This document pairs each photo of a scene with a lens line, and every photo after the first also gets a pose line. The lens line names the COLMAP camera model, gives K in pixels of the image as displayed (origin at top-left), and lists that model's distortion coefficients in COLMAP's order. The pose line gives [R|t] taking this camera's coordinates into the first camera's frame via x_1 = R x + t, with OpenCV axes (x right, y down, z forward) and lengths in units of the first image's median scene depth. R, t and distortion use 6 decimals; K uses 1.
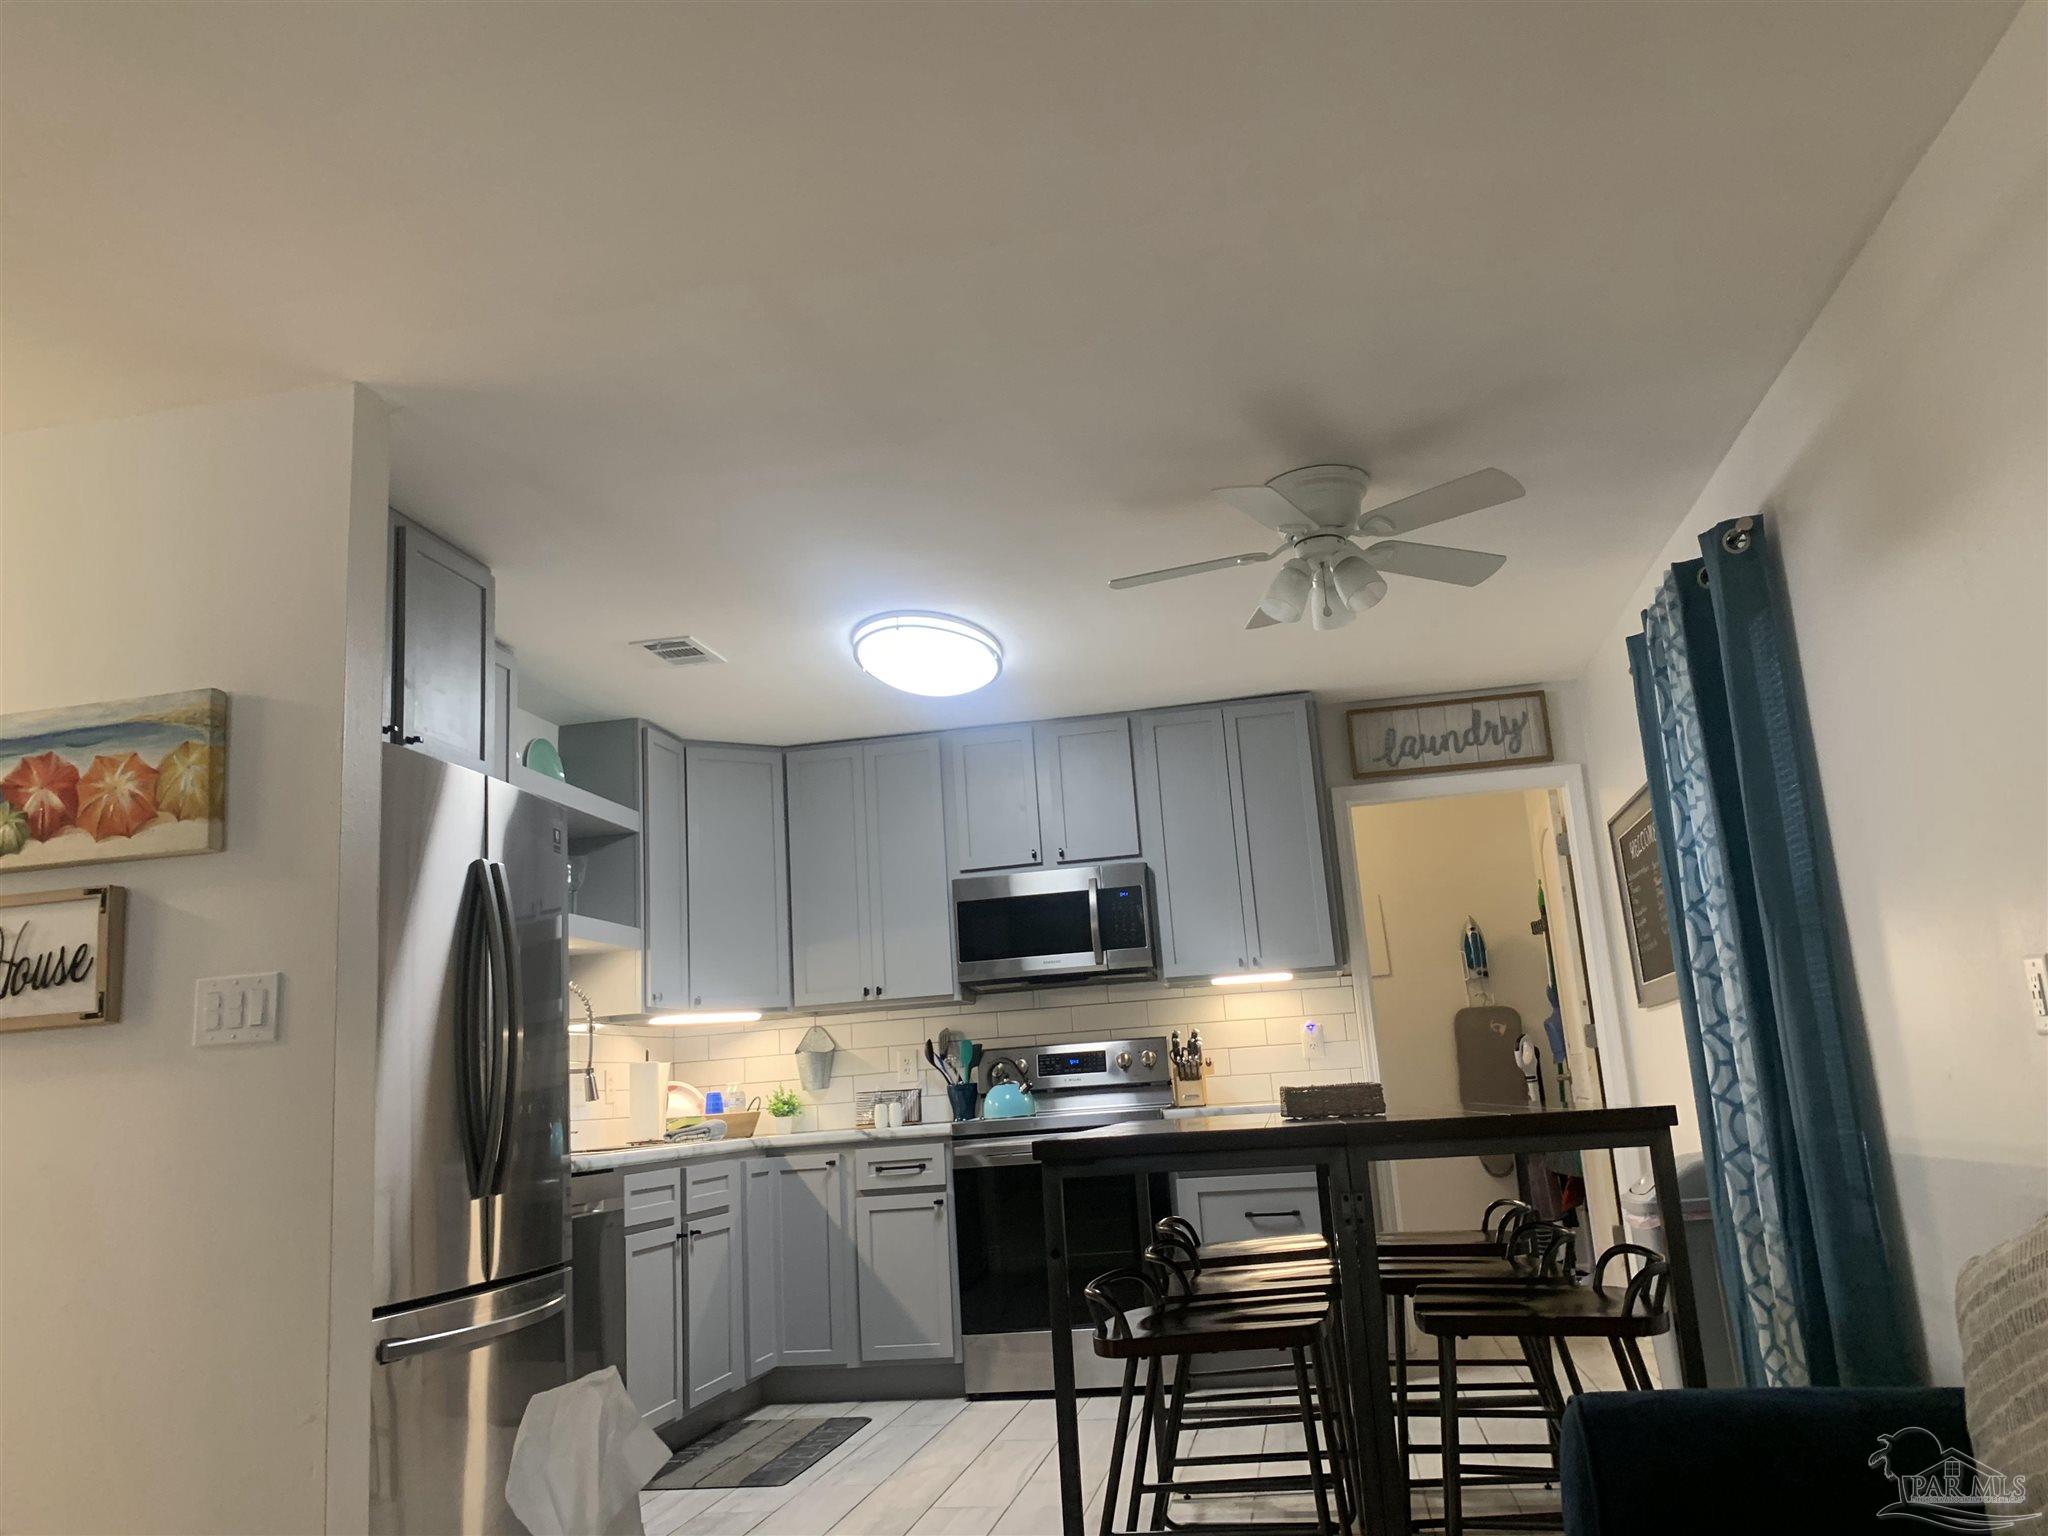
lens RADIAL K [[1570.4, 0, 1014.9], [0, 1570.4, 747.7], [0, 0, 1]] dist [0.085107, -0.131817]
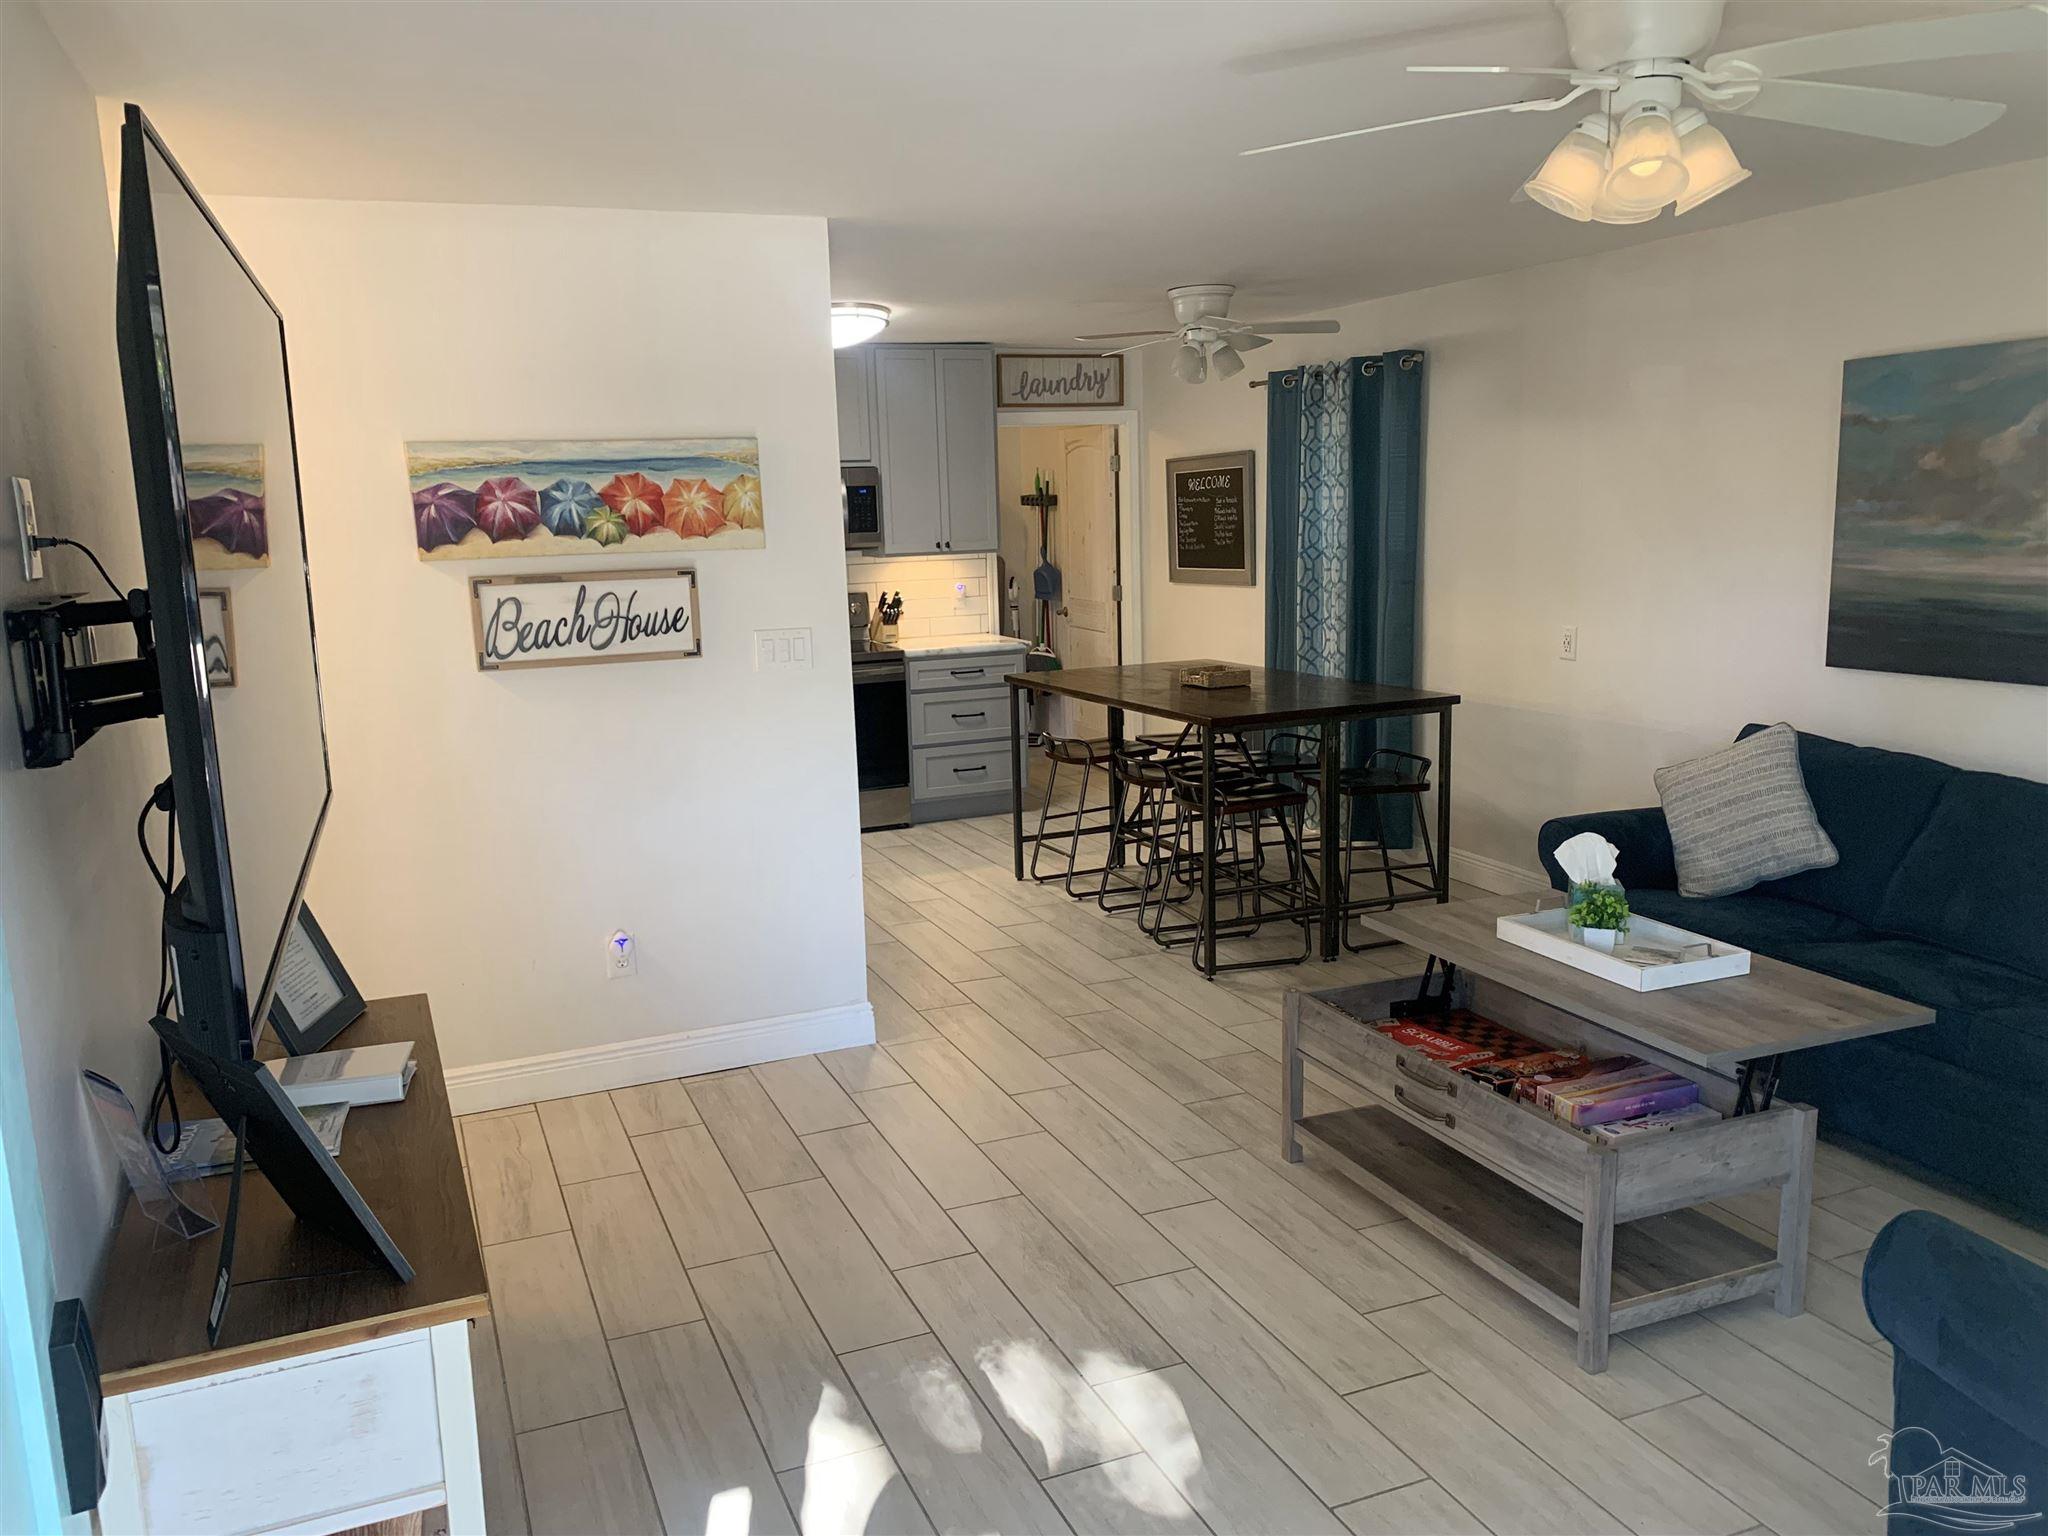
lens RADIAL K [[1567.9, 0, 995.9], [0, 1567.9, 778.2], [0, 0, 1]] dist [0.076041, -0.145868]
pose [[0.845265, -0.056698, 0.531331, -0.683565], [-0.137781, 0.937605, 0.319239, -0.147202], [-0.516279, -0.343049, 0.784712, -0.235699]]
